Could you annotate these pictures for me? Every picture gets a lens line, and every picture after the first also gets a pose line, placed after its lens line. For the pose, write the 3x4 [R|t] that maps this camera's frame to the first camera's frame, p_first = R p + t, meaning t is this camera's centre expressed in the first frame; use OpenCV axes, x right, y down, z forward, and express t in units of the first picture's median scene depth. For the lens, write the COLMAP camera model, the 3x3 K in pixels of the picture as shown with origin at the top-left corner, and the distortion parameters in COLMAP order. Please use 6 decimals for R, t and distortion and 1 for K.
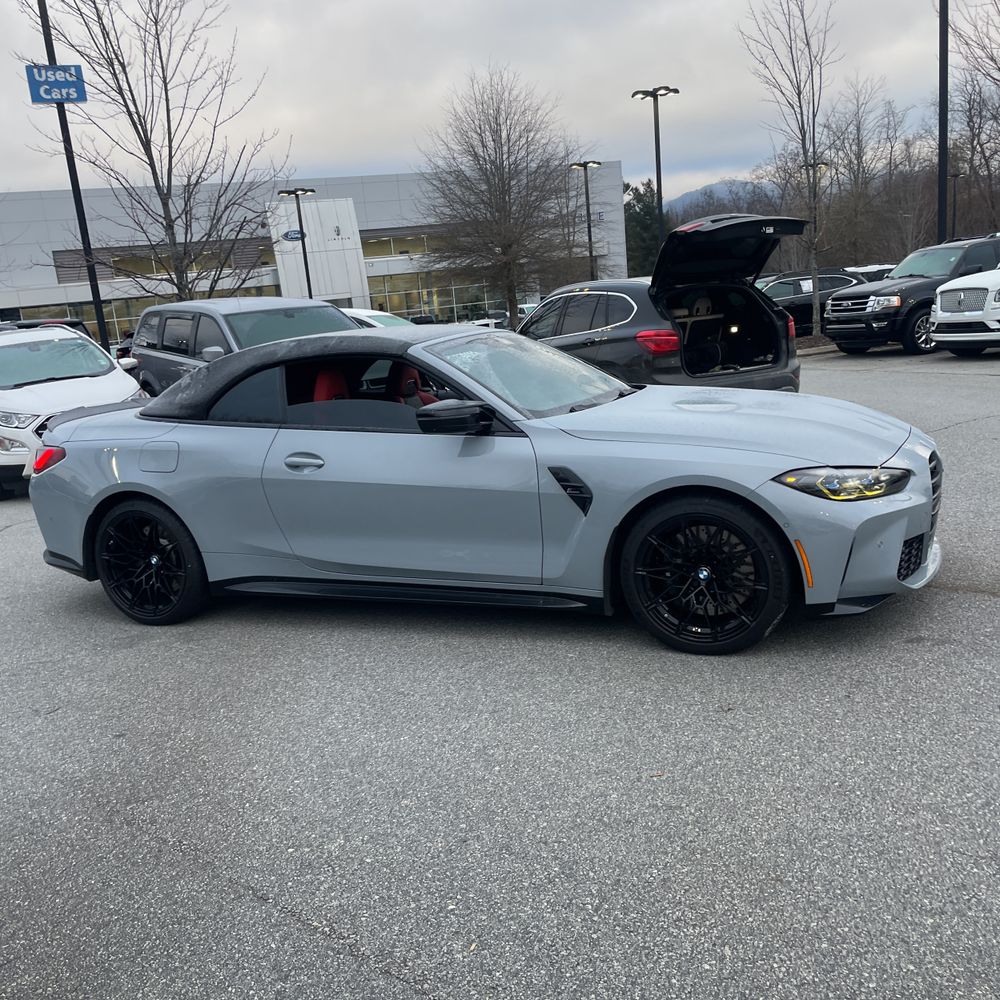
lens RADIAL K [[1019.2, 0, 496.1], [0, 1019.2, 504.4], [0, 0, 1]] dist [0.035936, 0.000000]
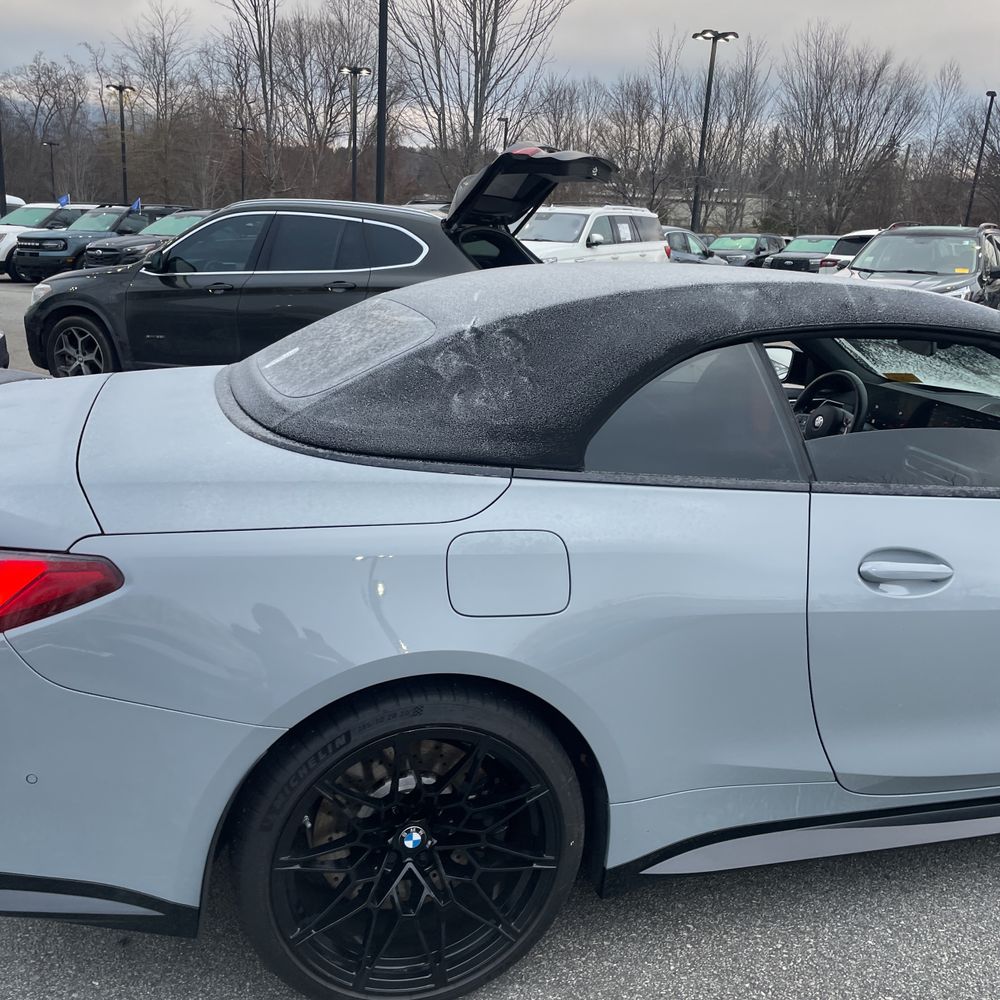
lens RADIAL K [[1019.2, 0, 499.5], [0, 1019.2, 503.0], [0, 0, 1]] dist [0.035936, 0.000000]
pose [[0.757858, -0.051361, 0.650394, -0.212121], [0.016605, 0.998092, 0.059470, -0.034891], [-0.652208, -0.034270, 0.757265, 0.270742]]
